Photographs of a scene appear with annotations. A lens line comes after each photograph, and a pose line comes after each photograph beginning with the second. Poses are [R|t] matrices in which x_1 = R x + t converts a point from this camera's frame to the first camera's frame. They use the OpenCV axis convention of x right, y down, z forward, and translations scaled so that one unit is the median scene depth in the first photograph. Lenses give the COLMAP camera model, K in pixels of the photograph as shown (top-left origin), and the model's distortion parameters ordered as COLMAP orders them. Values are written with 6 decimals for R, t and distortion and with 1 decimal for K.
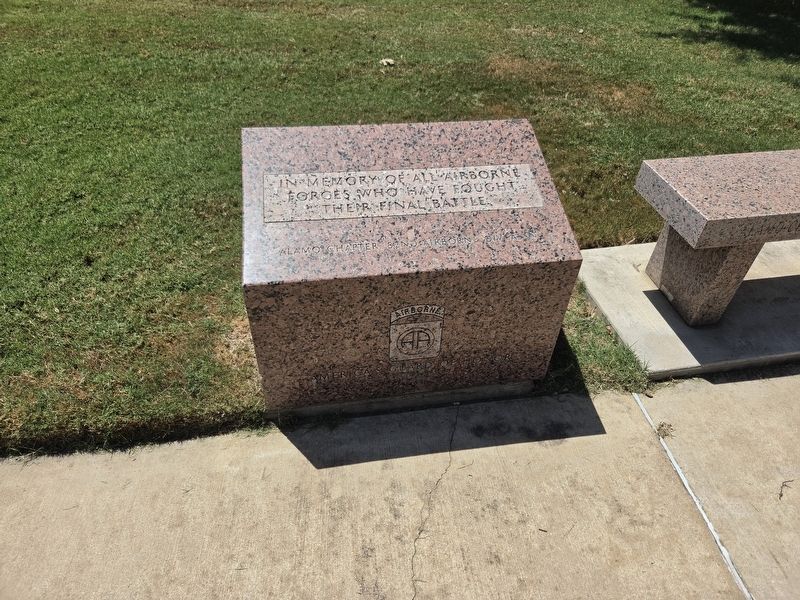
lens RADIAL K [[534.4, 0, 403.8], [0, 534.4, 293.5], [0, 0, 1]] dist [0.046735, -0.023590]
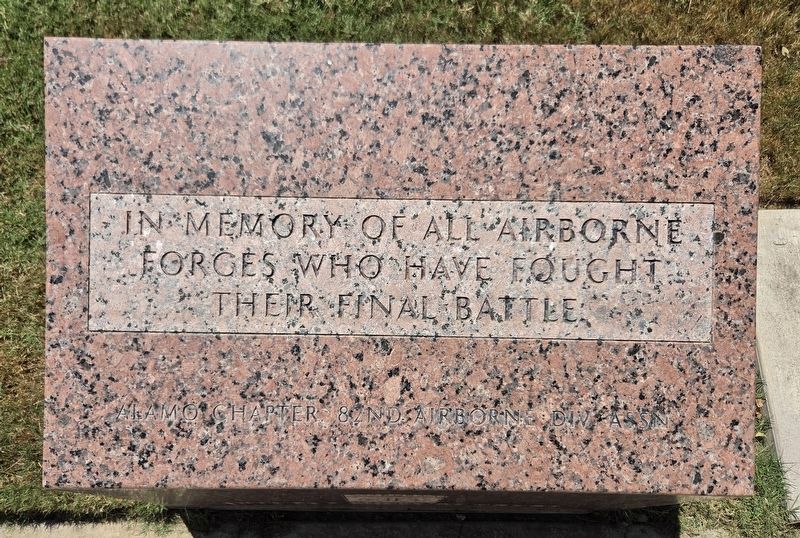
lens RADIAL K [[596.1, 0, 397.7], [0, 596.1, 268.0], [0, 0, 1]] dist [0.033999, -0.011989]
pose [[0.983211, 0.158425, -0.090544, 0.045489], [-0.086541, 0.841694, 0.532974, -0.452467], [0.160647, -0.516190, 0.841273, 0.579528]]
